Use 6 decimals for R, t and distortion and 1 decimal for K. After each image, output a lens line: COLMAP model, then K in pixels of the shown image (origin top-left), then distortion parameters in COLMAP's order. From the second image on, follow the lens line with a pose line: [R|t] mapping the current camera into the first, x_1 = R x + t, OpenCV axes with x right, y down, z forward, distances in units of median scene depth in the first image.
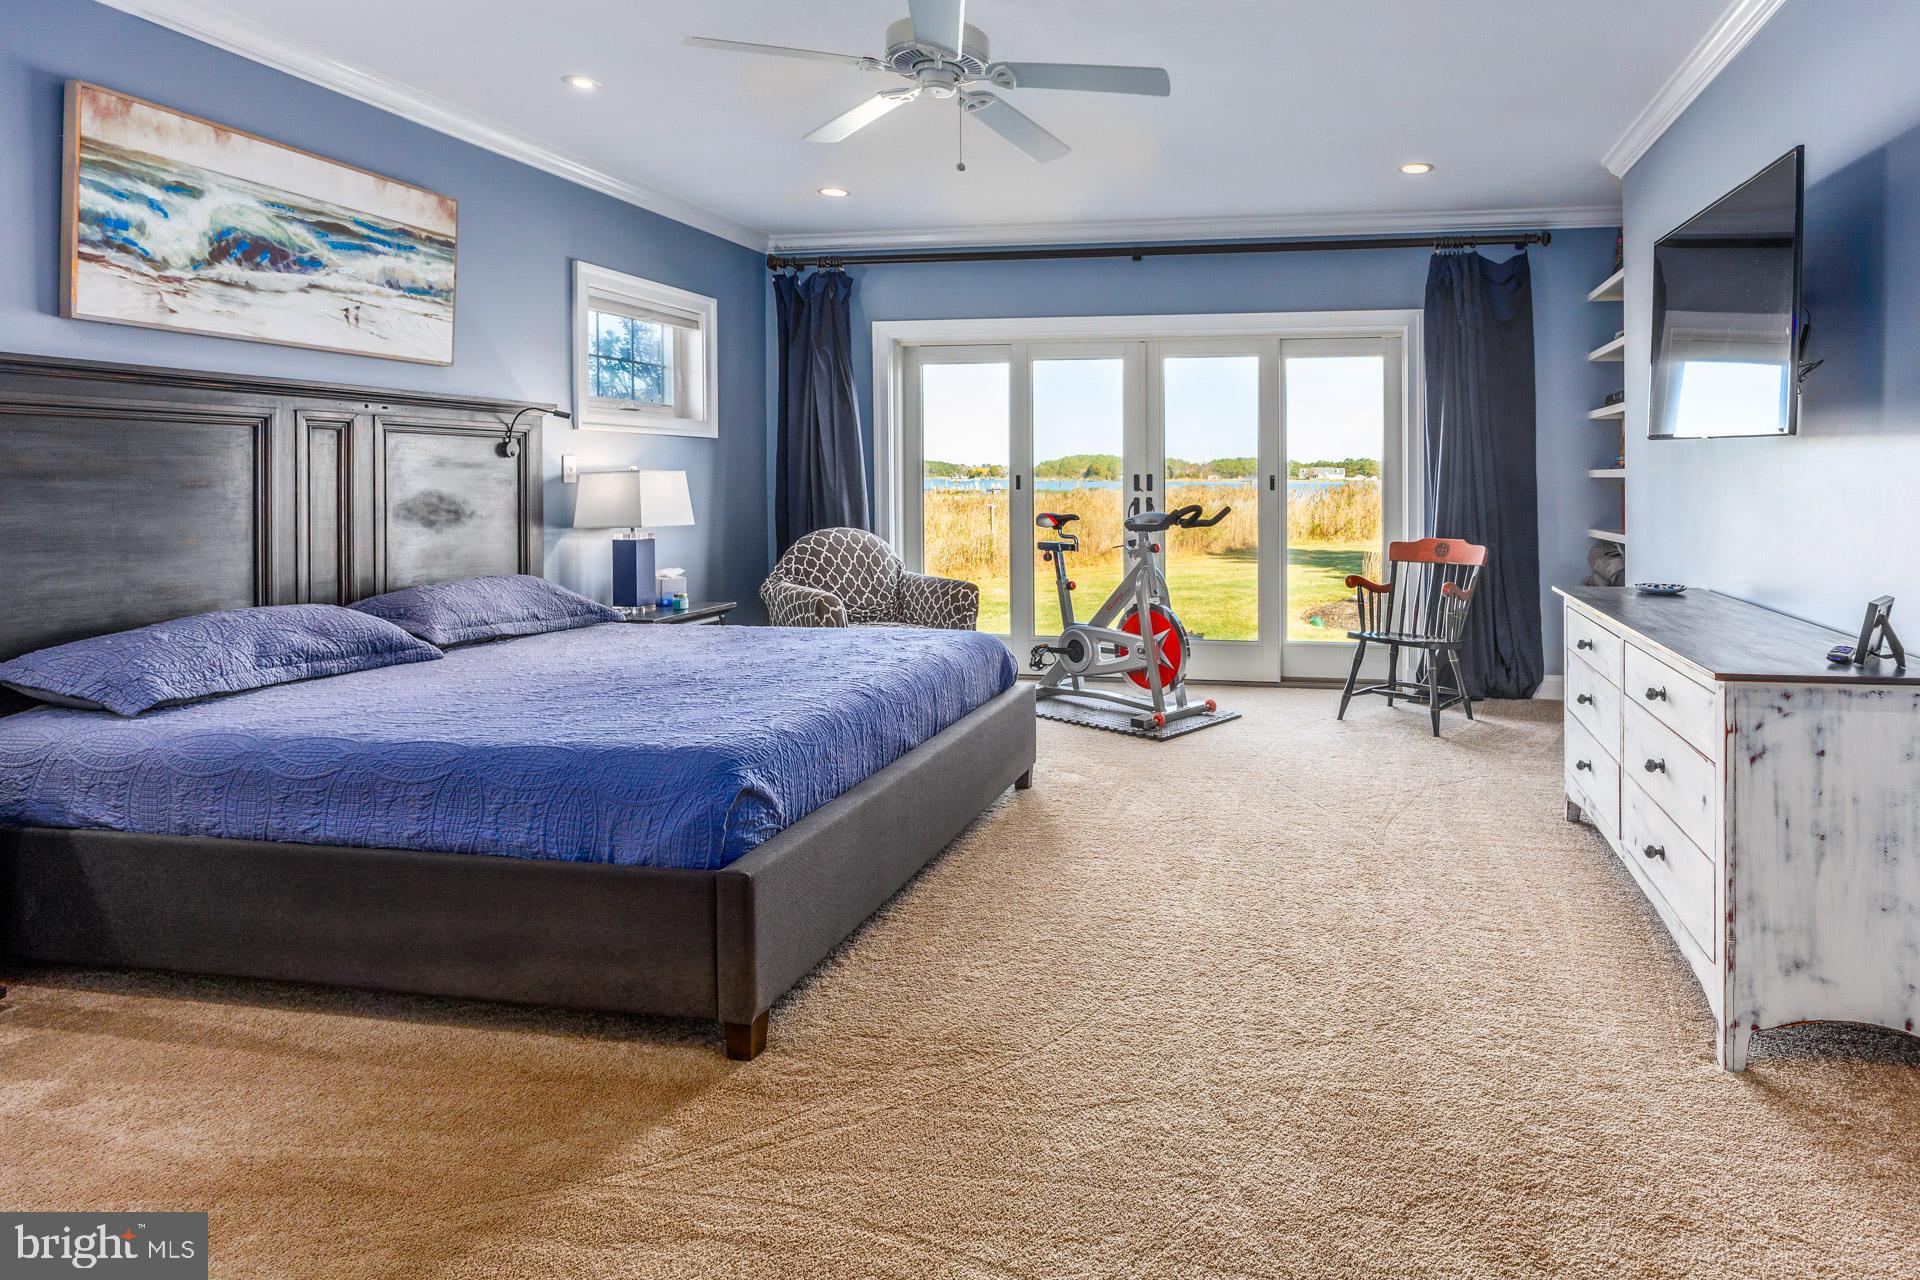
lens RADIAL K [[1095.2, 0, 960.5], [0, 1095.2, 486.2], [0, 0, 1]] dist [-0.002871, -0.000736]
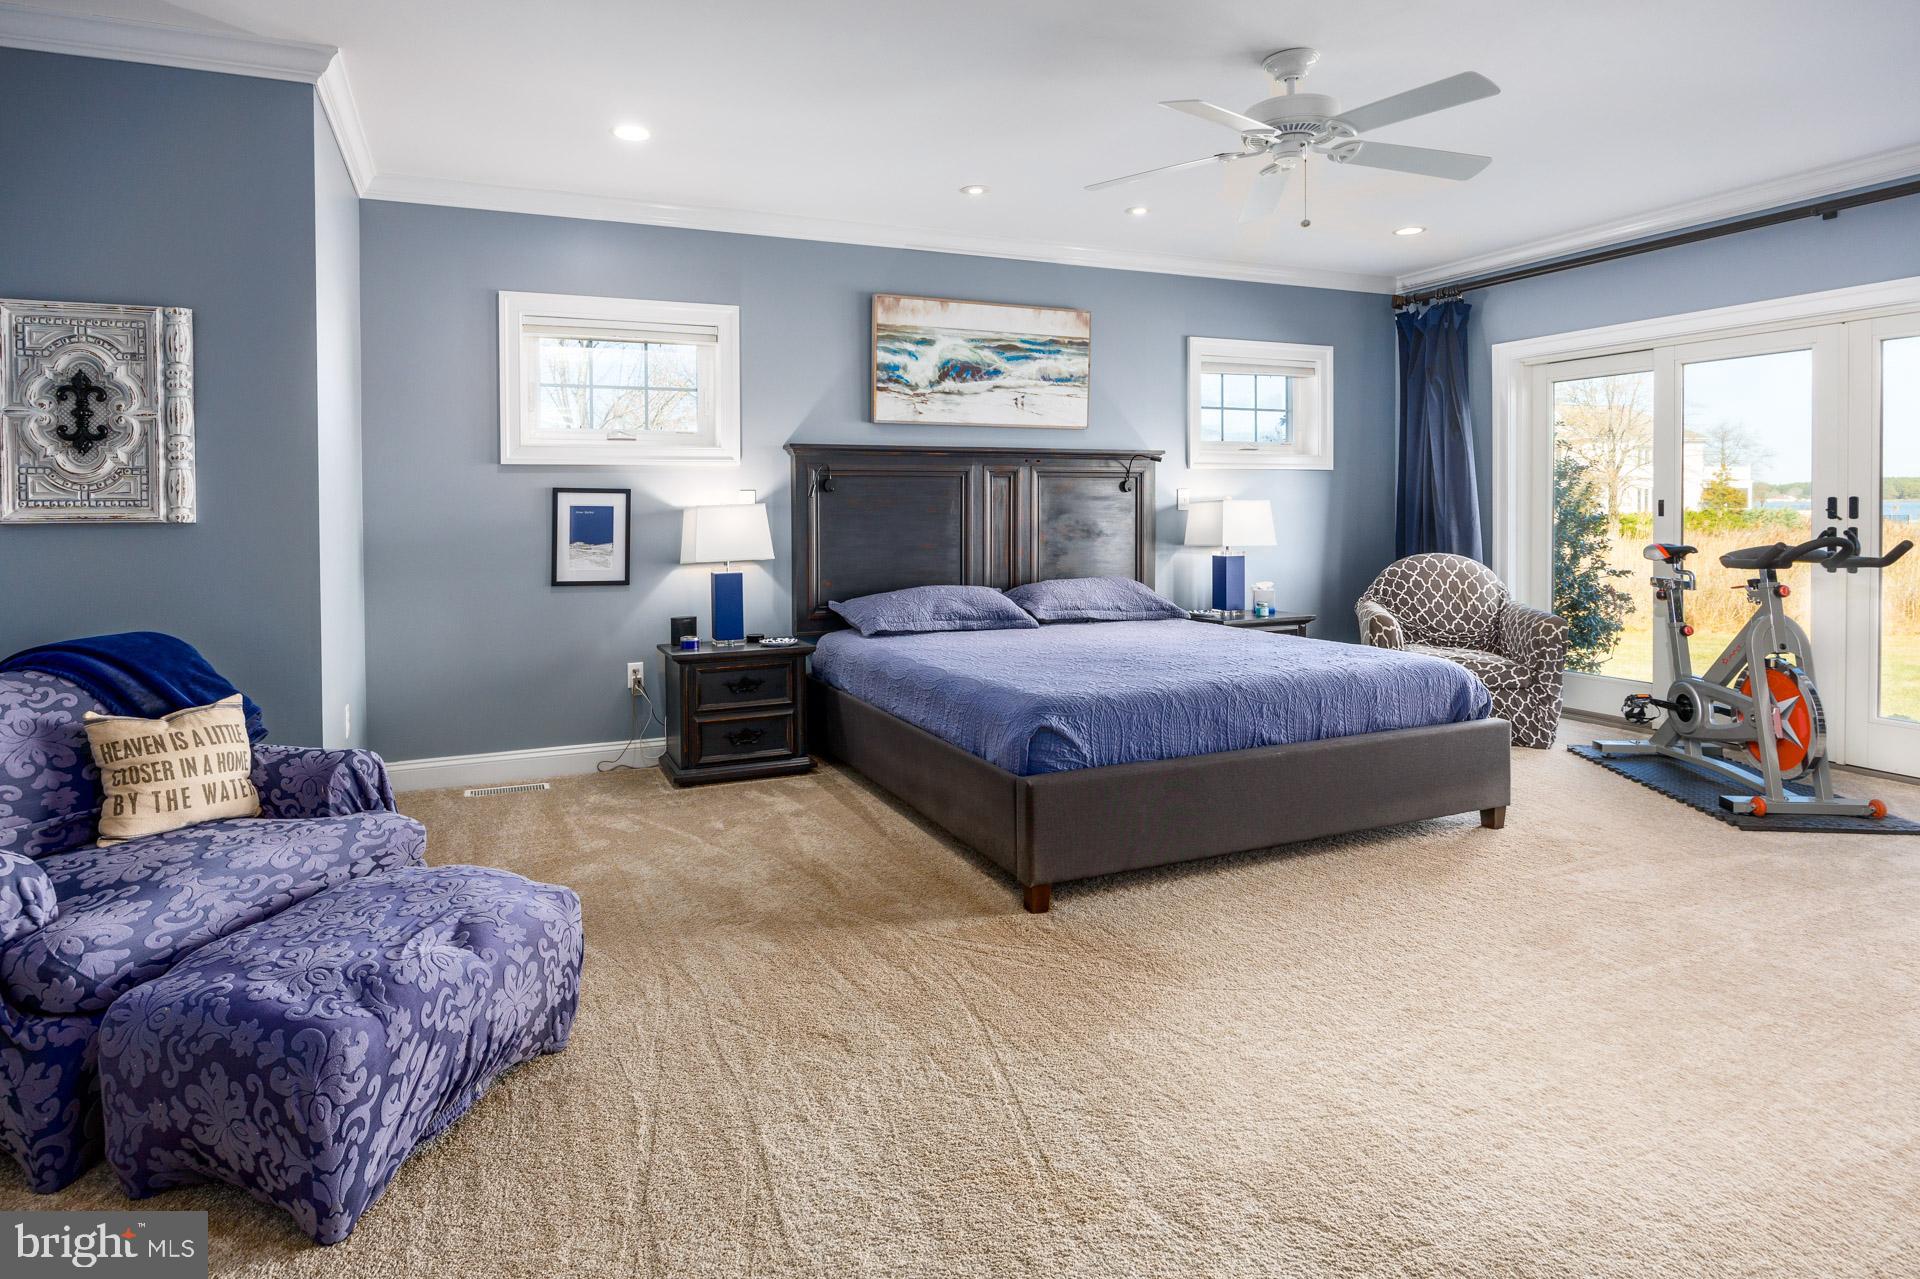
lens RADIAL K [[1054.9, 0, 959.2], [0, 1054.9, 525.3], [0, 0, 1]] dist [0.001770, 0.000287]
pose [[0.545339, 0.010139, -0.838154, 0.601715], [0.001427, 0.999914, 0.013024, -0.002195], [0.838214, -0.008298, 0.545278, 0.109740]]
